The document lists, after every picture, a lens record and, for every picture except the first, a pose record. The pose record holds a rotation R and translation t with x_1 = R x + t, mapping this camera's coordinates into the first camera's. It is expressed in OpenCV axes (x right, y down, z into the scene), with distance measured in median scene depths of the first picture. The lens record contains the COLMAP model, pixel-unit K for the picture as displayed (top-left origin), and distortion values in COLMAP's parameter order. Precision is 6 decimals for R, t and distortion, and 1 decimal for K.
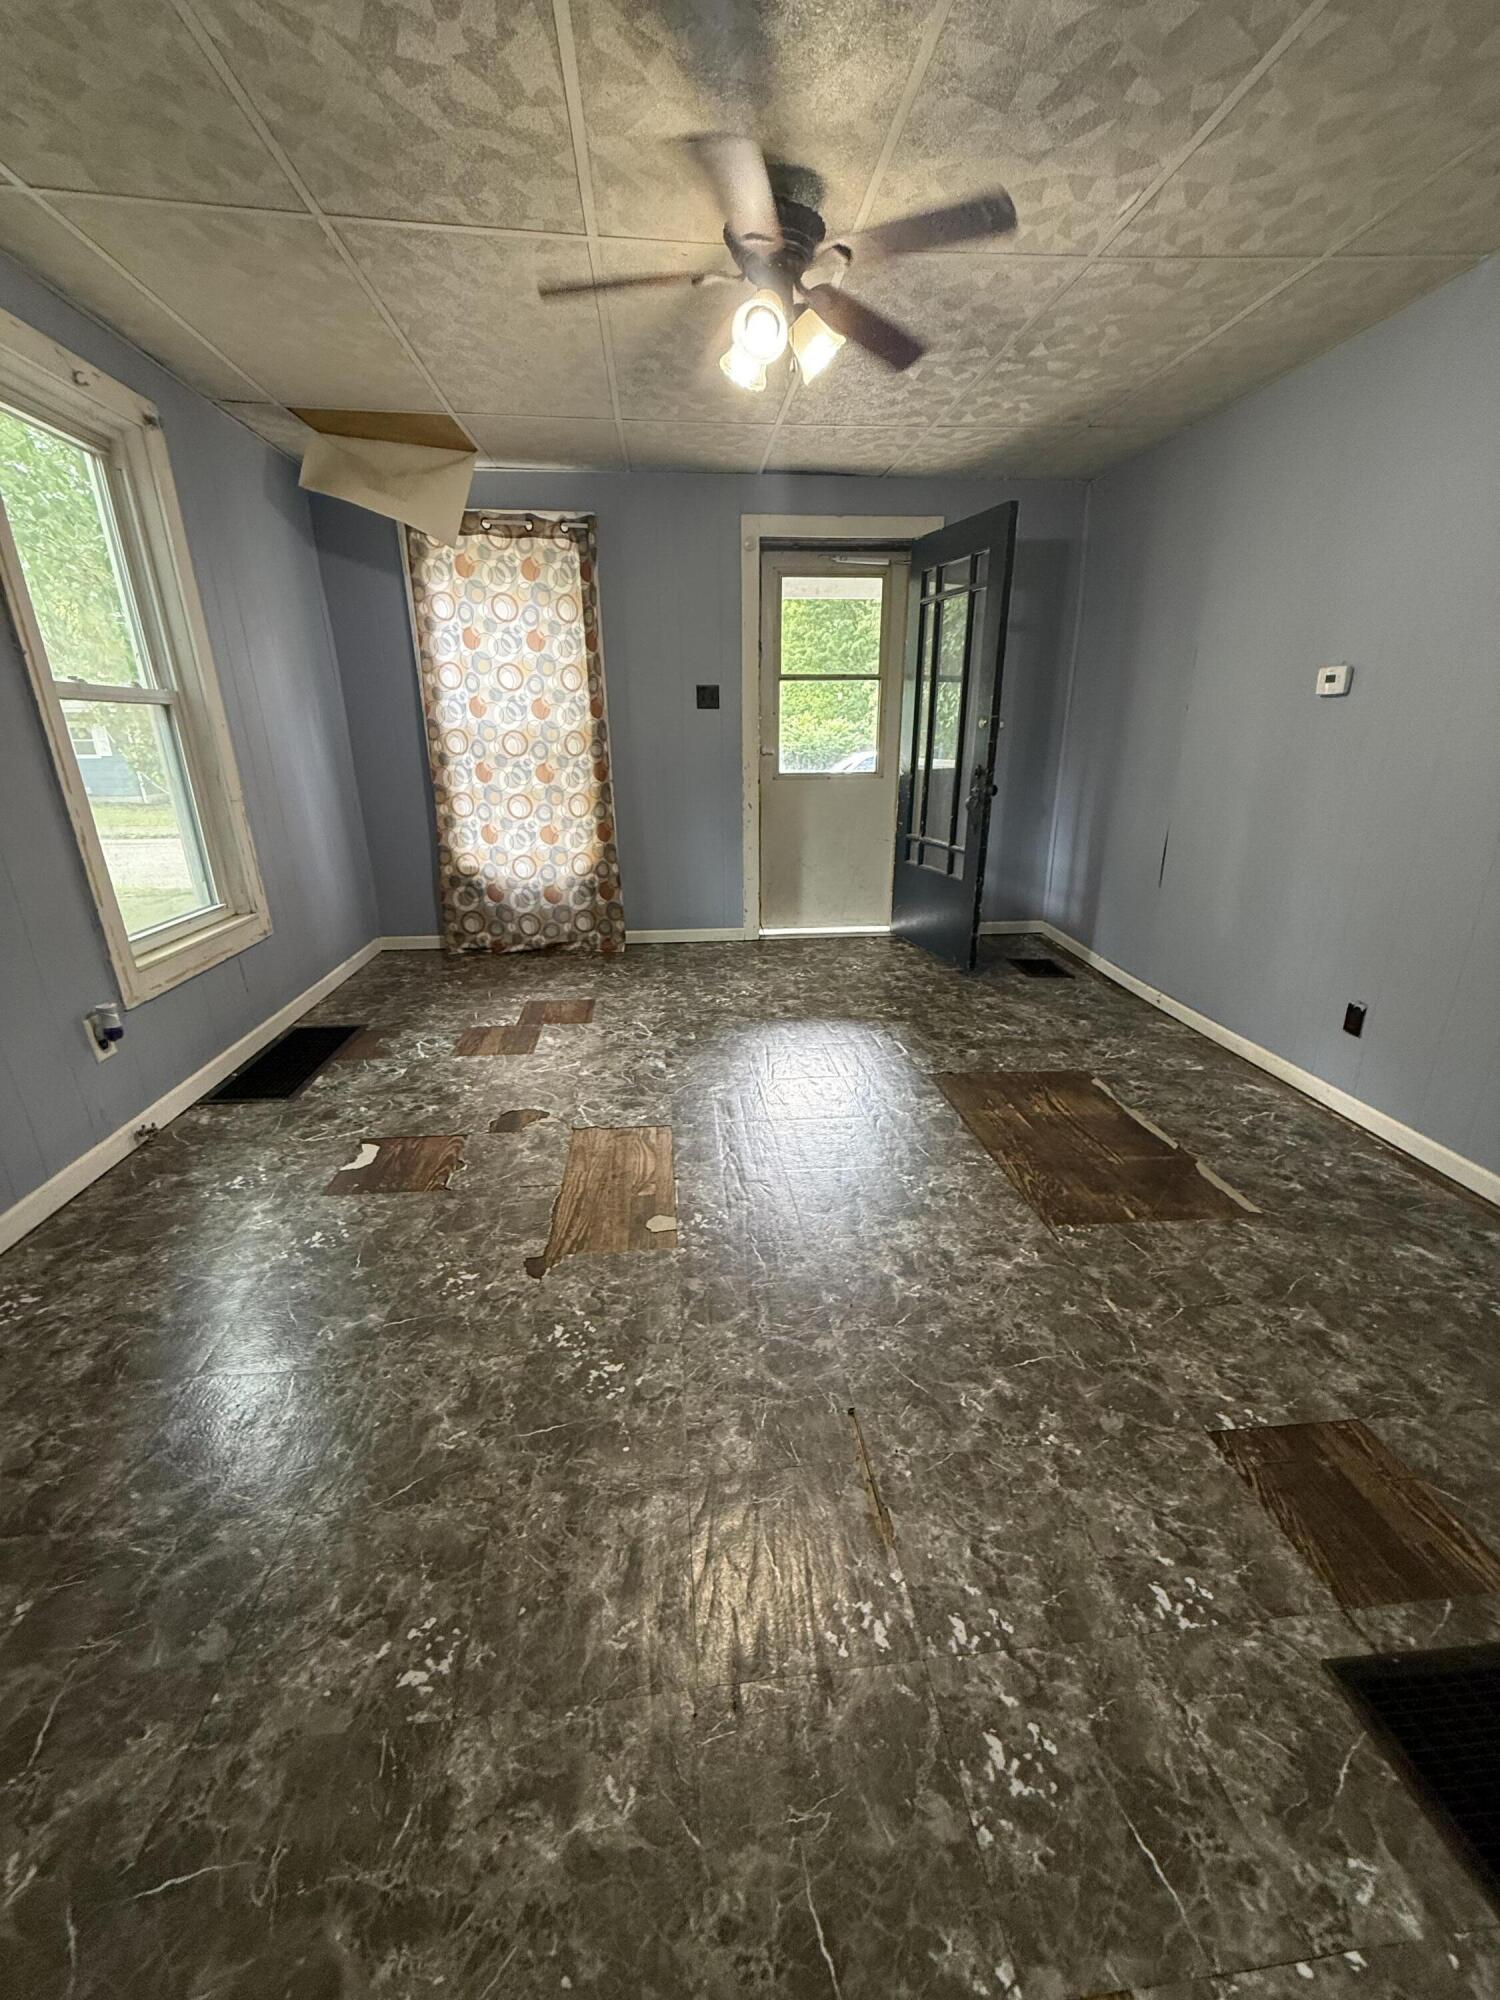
lens RADIAL K [[798.8, 0, 753.7], [0, 798.8, 994.2], [0, 0, 1]] dist [-0.000527, 0.000186]
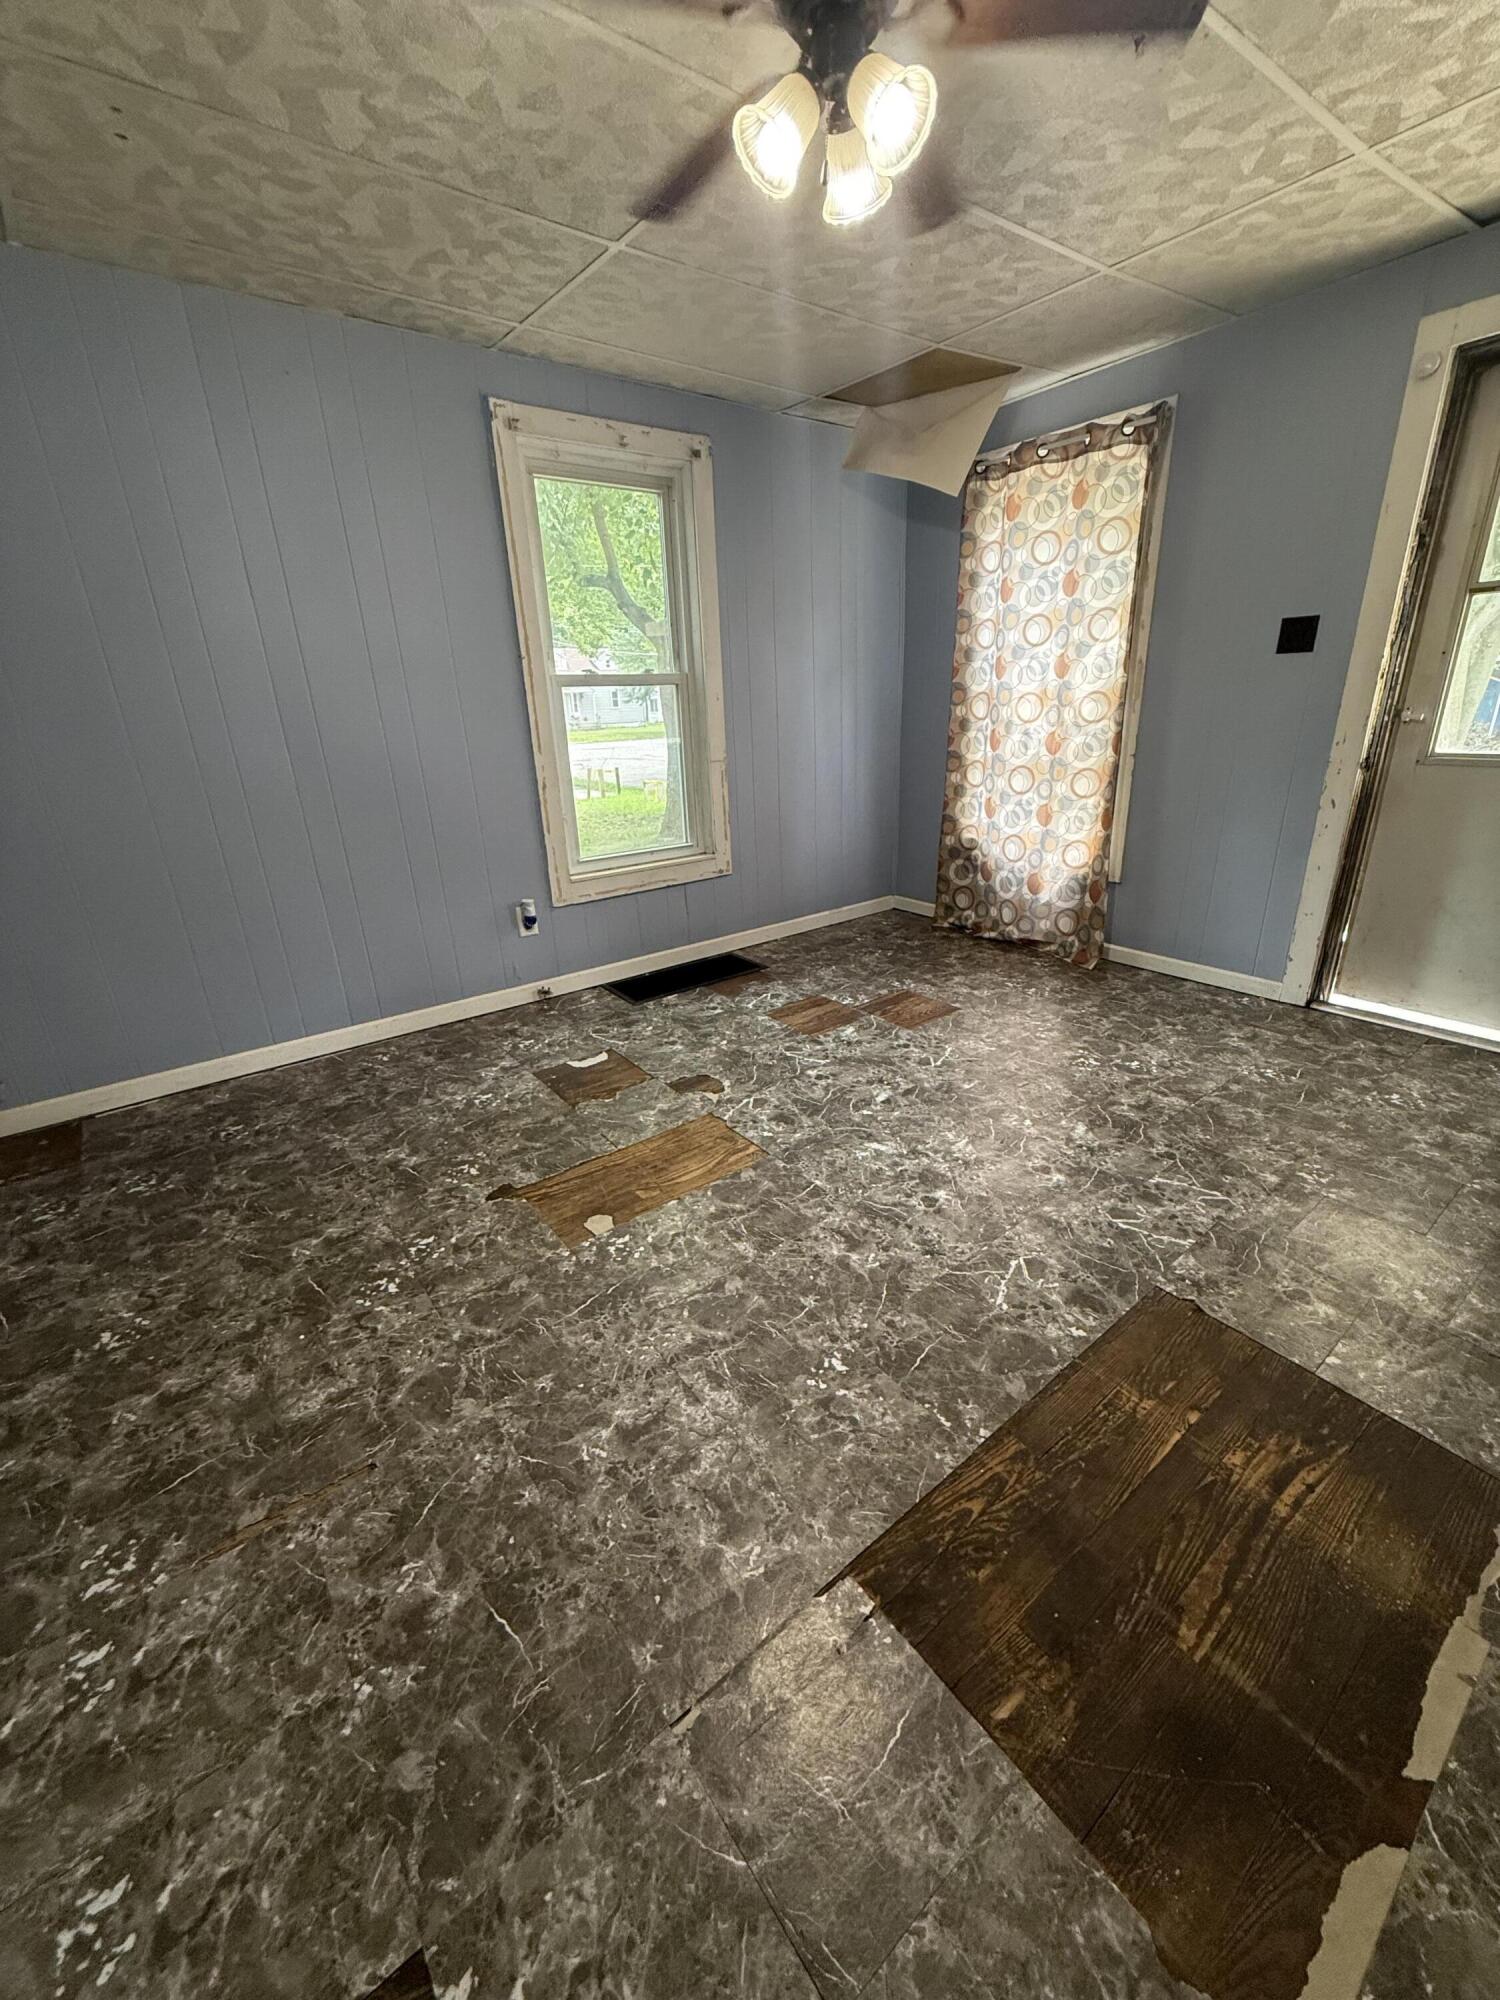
lens RADIAL K [[798.8, 0, 739.2], [0, 798.8, 994.1], [0, 0, 1]] dist [-0.000527, 0.000186]
pose [[0.511973, 0.286130, -0.809947, 0.435375], [-0.238757, 0.953140, 0.185796, -0.130084], [0.825154, 0.098258, 0.556297, 0.361029]]
